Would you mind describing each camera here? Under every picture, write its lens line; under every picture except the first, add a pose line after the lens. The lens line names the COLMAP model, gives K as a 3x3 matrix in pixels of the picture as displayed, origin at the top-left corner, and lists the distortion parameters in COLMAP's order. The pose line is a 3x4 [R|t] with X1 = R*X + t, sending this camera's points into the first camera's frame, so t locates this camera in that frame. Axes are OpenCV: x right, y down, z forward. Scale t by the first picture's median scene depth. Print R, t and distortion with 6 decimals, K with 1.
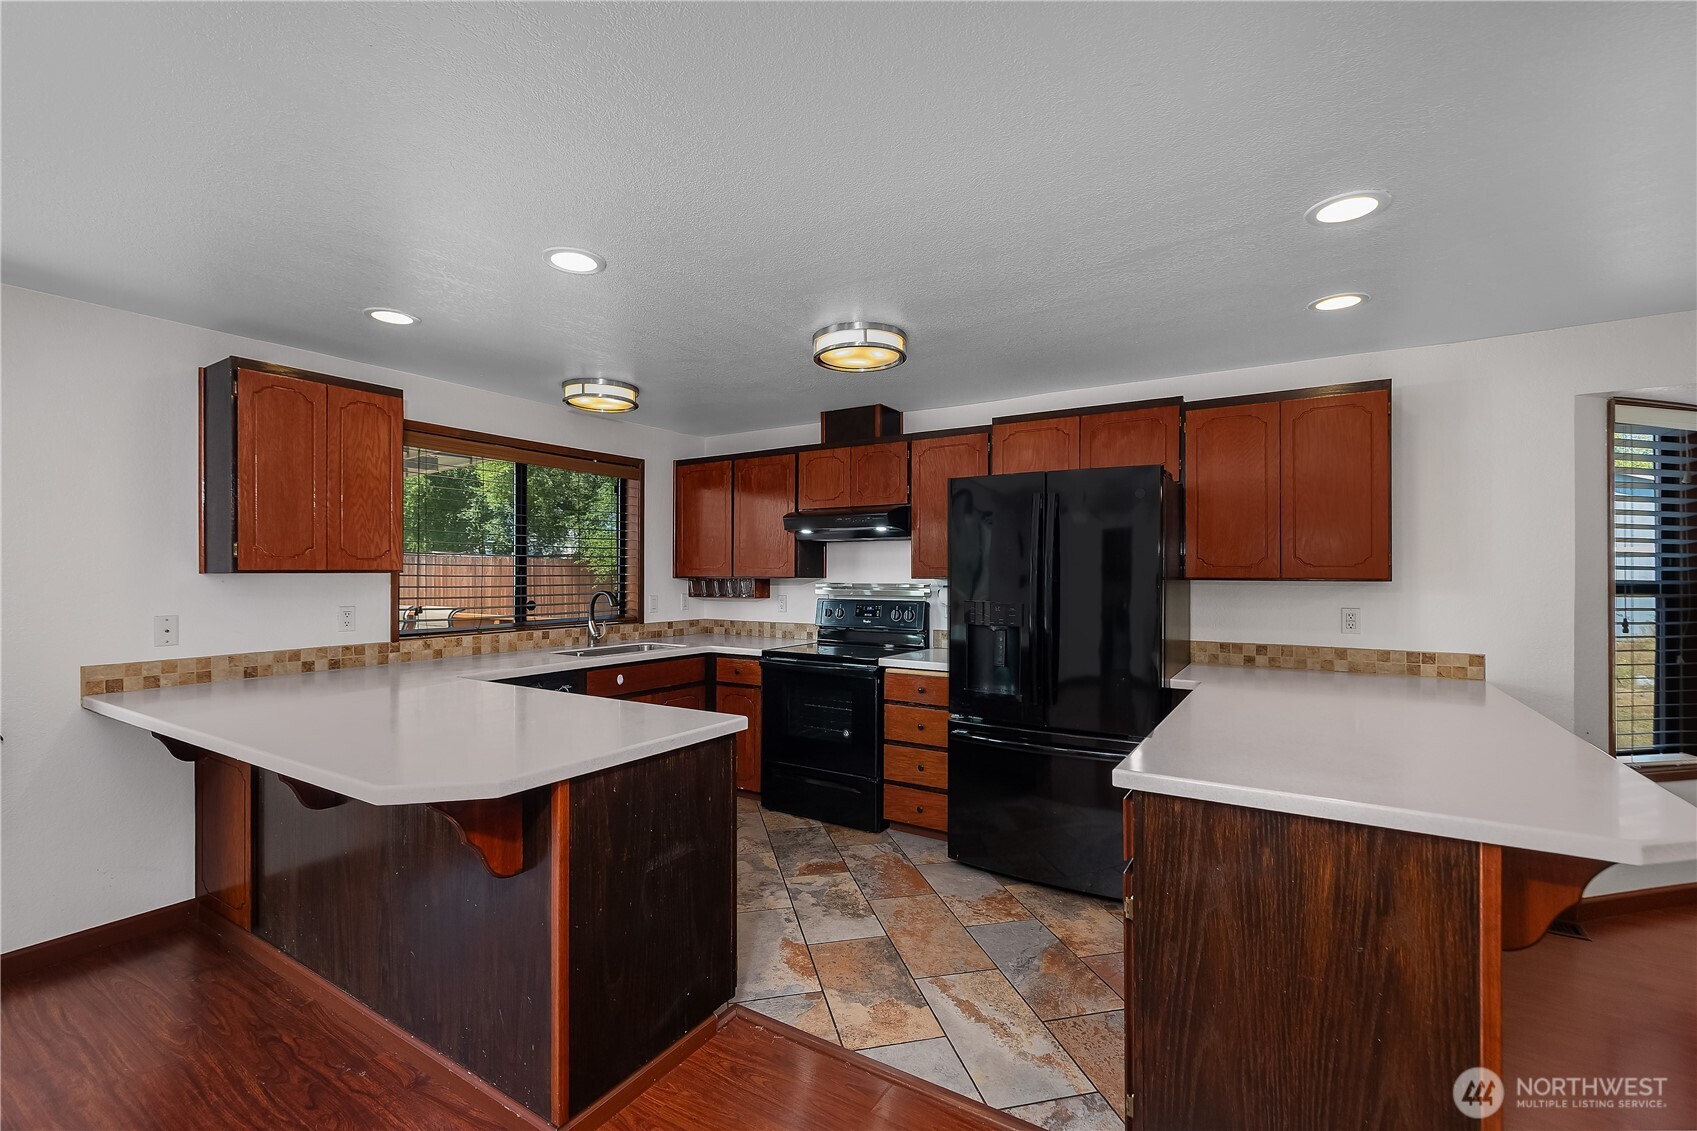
lens RADIAL K [[734.2, 0, 836.8], [0, 734.2, 572.6], [0, 0, 1]] dist [0.004364, 0.000462]
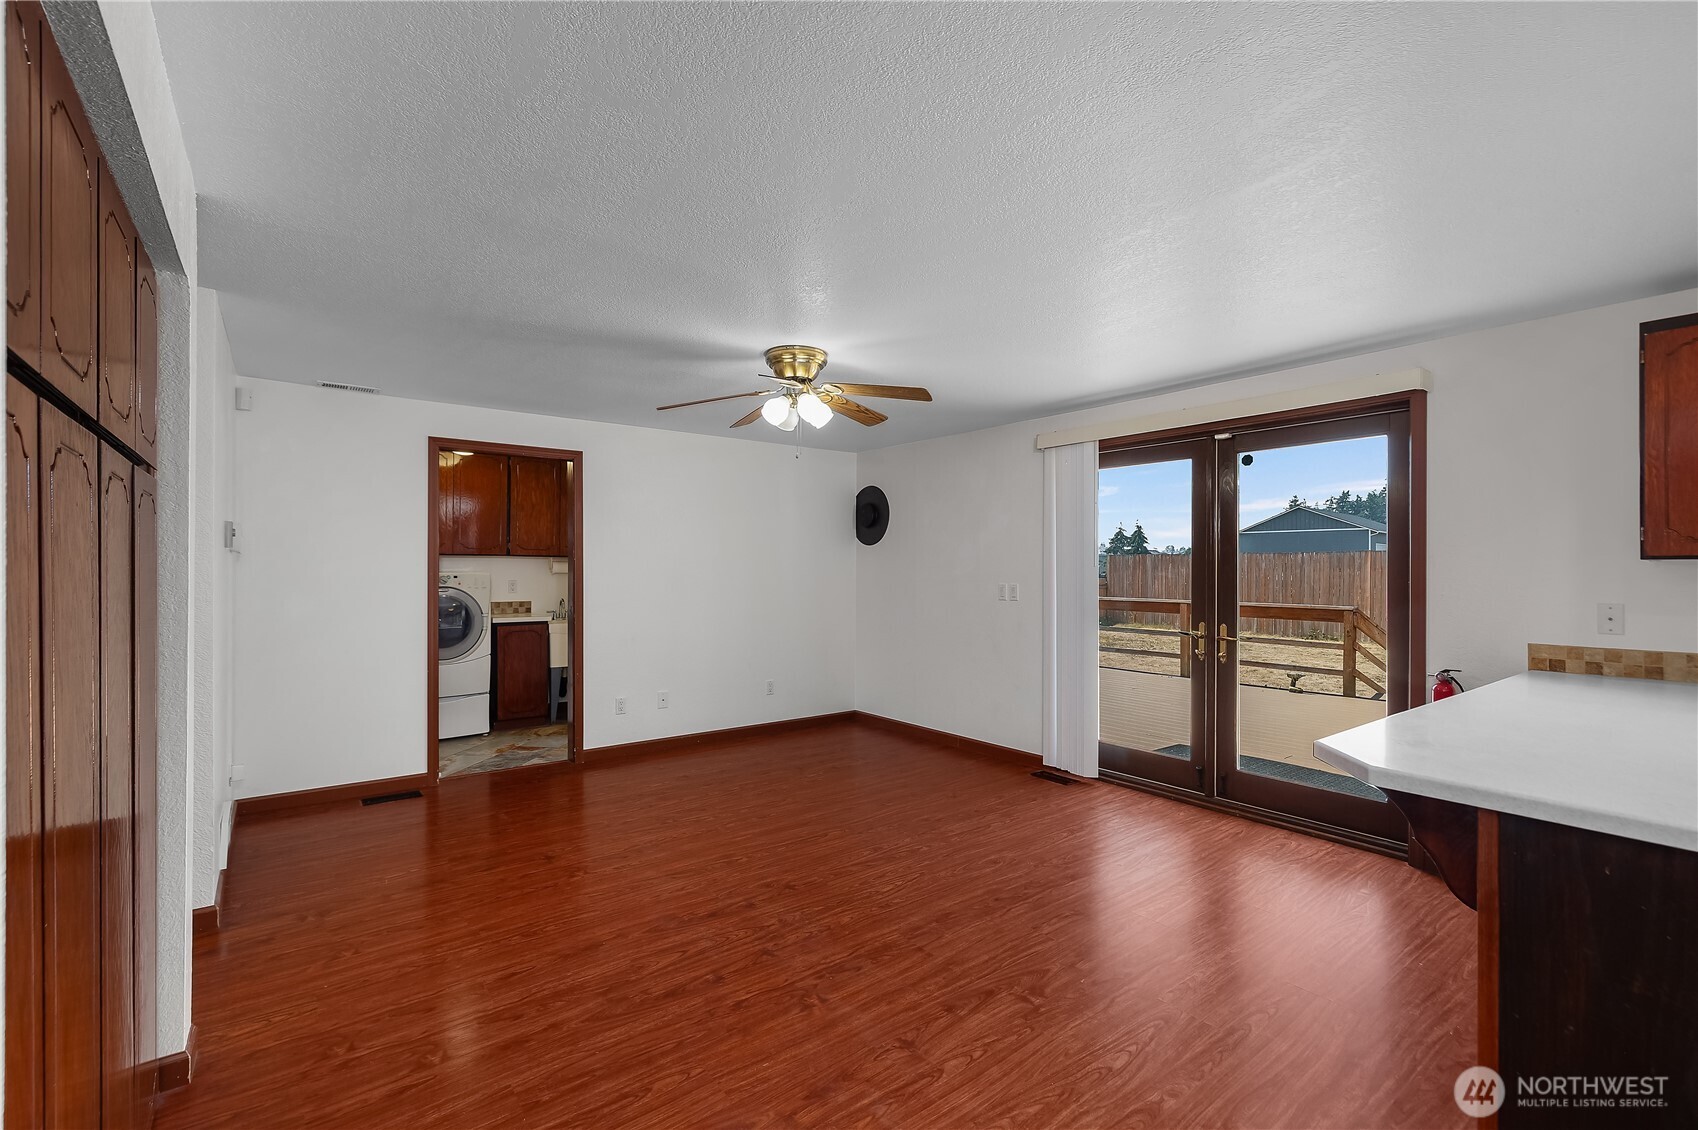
lens RADIAL K [[718.9, 0, 852.6], [0, 718.9, 570.1], [0, 0, 1]] dist [0.003696, 0.000287]
pose [[-0.326831, -0.000735, -0.945083, 0.232506], [-0.004648, 0.999989, 0.000829, 0.012002], [0.945071, 0.004664, -0.326831, 0.245844]]
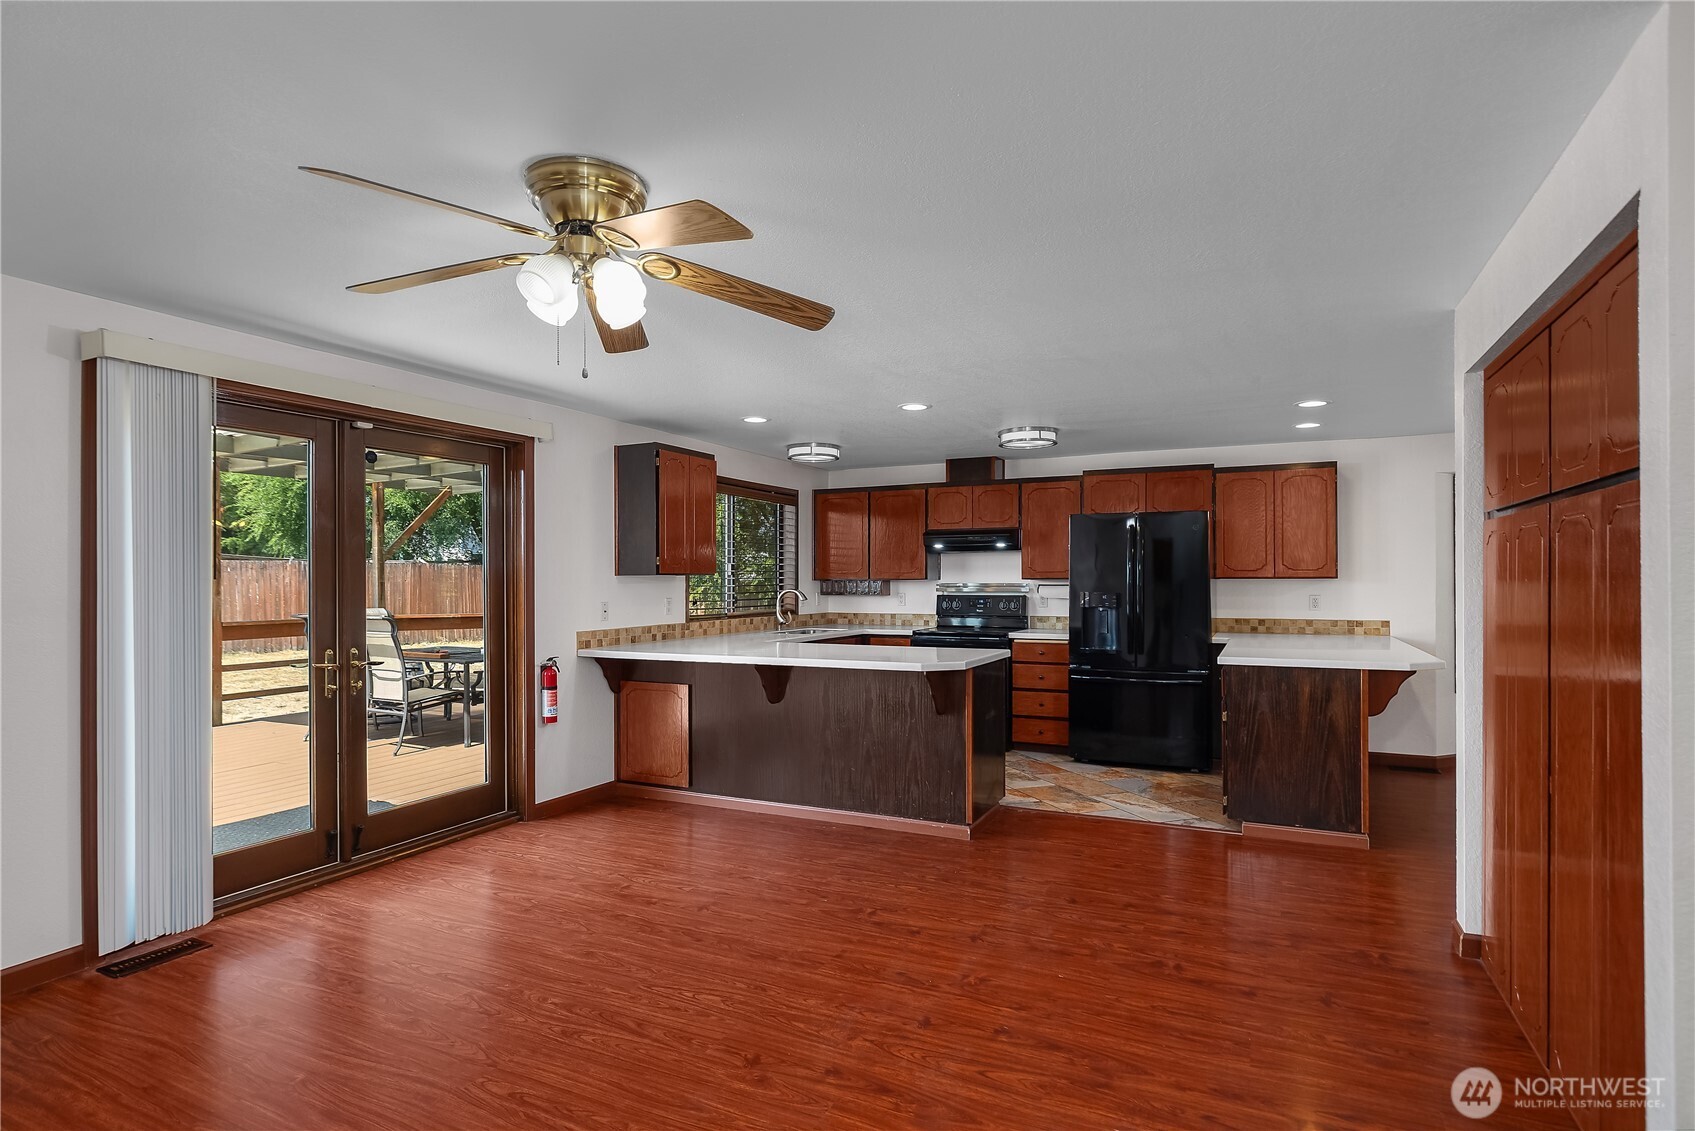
lens RADIAL K [[849.0, 0, 794.0], [0, 849.0, 575.6], [0, 0, 1]] dist [0.000761, 0.000105]
pose [[0.998175, -0.002326, 0.060348, -0.421234], [0.002659, 0.999982, -0.005440, 0.008436], [-0.060334, 0.005591, 0.998163, -0.600462]]
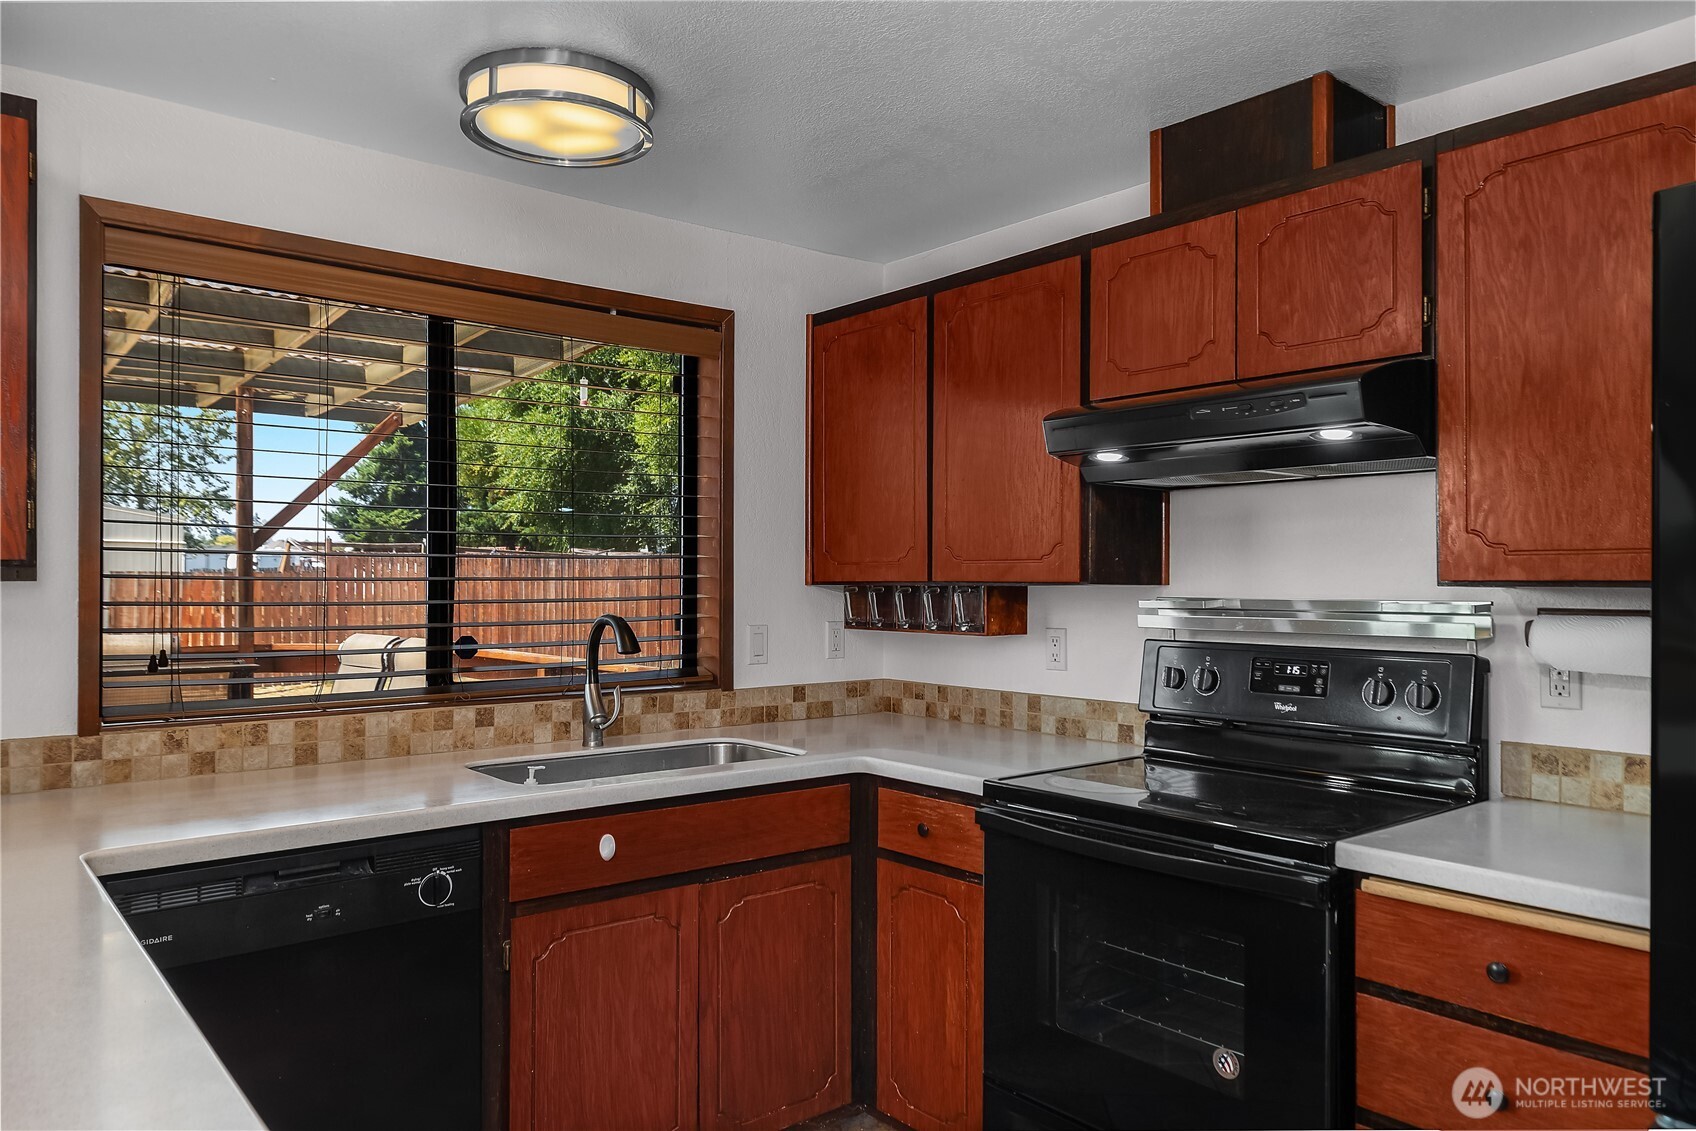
lens RADIAL K [[1175.9, 0, 855.4], [0, 1175.9, 571.9], [0, 0, 1]] dist [0.001605, 0.000038]
pose [[0.958585, -0.002254, -0.284797, 0.004027], [-0.000121, 0.999965, -0.008320, 0.006450], [0.284806, 0.008010, 0.958552, 0.415647]]
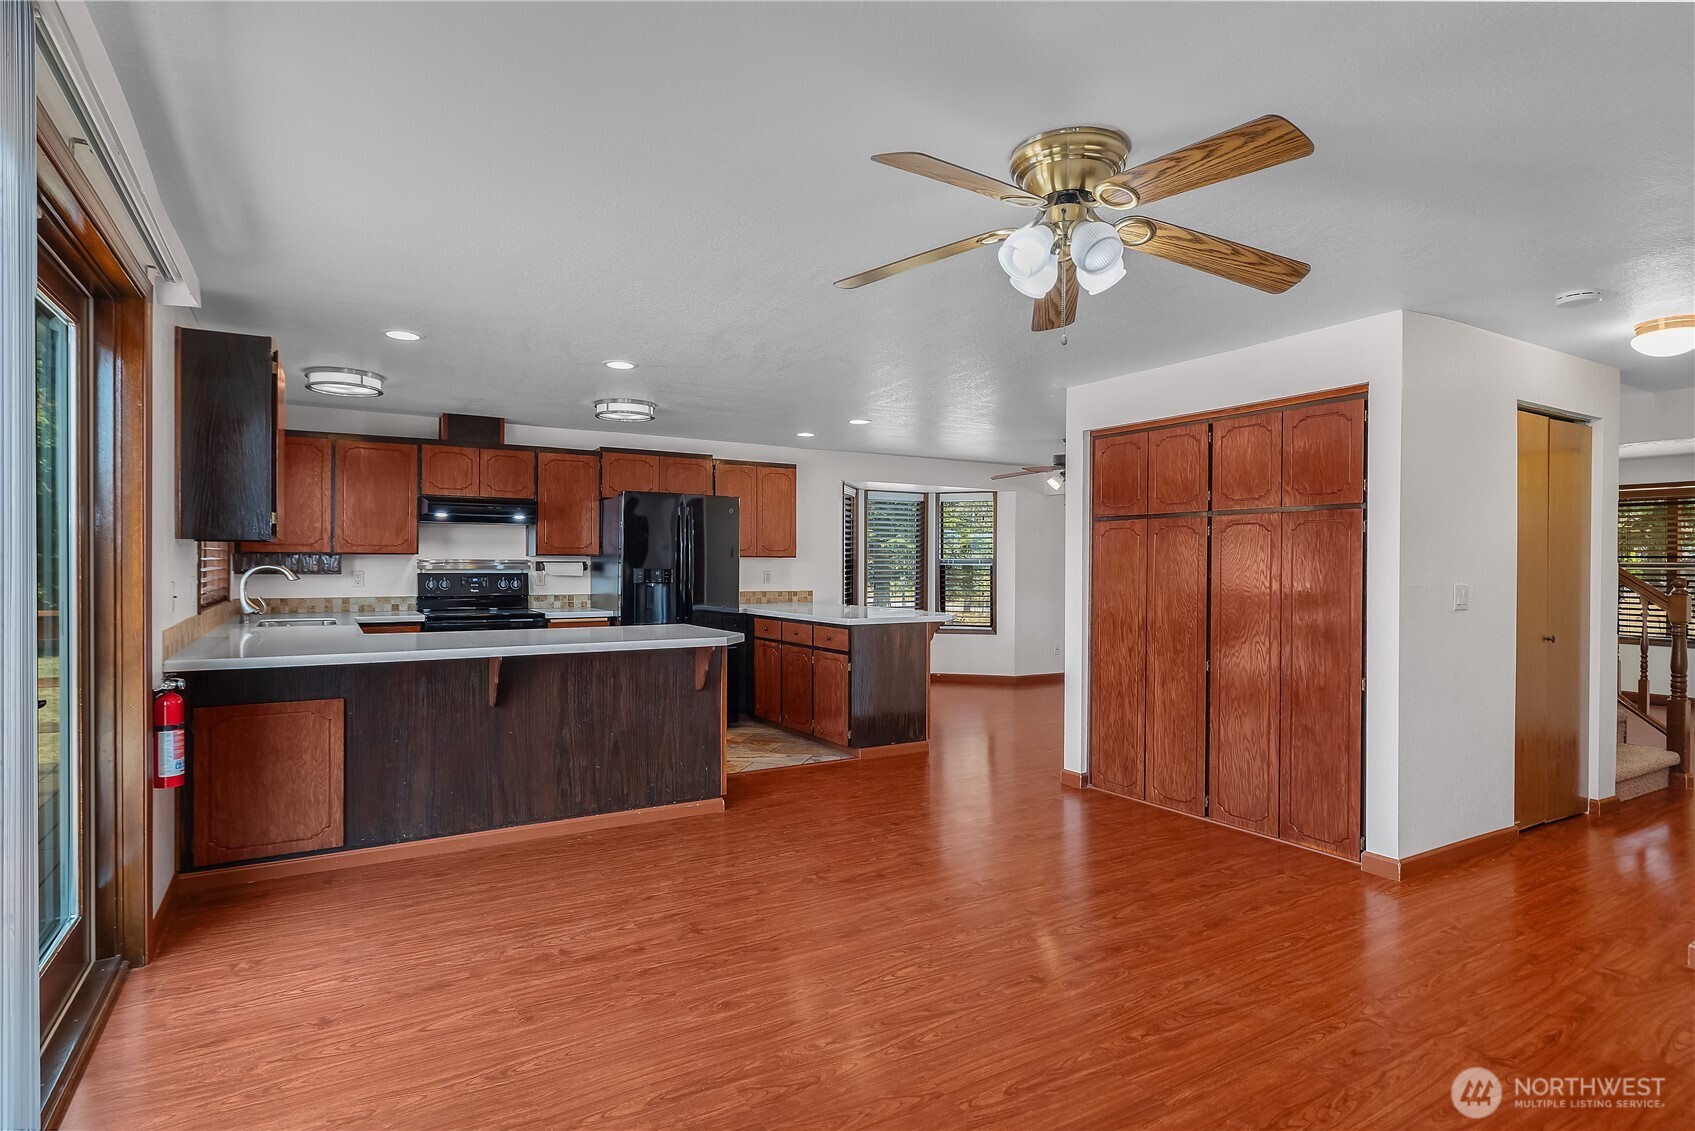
lens RADIAL K [[938.4, 0, 776.0], [0, 938.4, 563.6], [0, 0, 1]] dist [-0.000279, 0.000472]
pose [[0.496167, 0.002983, 0.868222, -1.105033], [-0.004288, 0.999990, -0.000985, 0.021906], [-0.868217, -0.003234, 0.496175, -0.213616]]
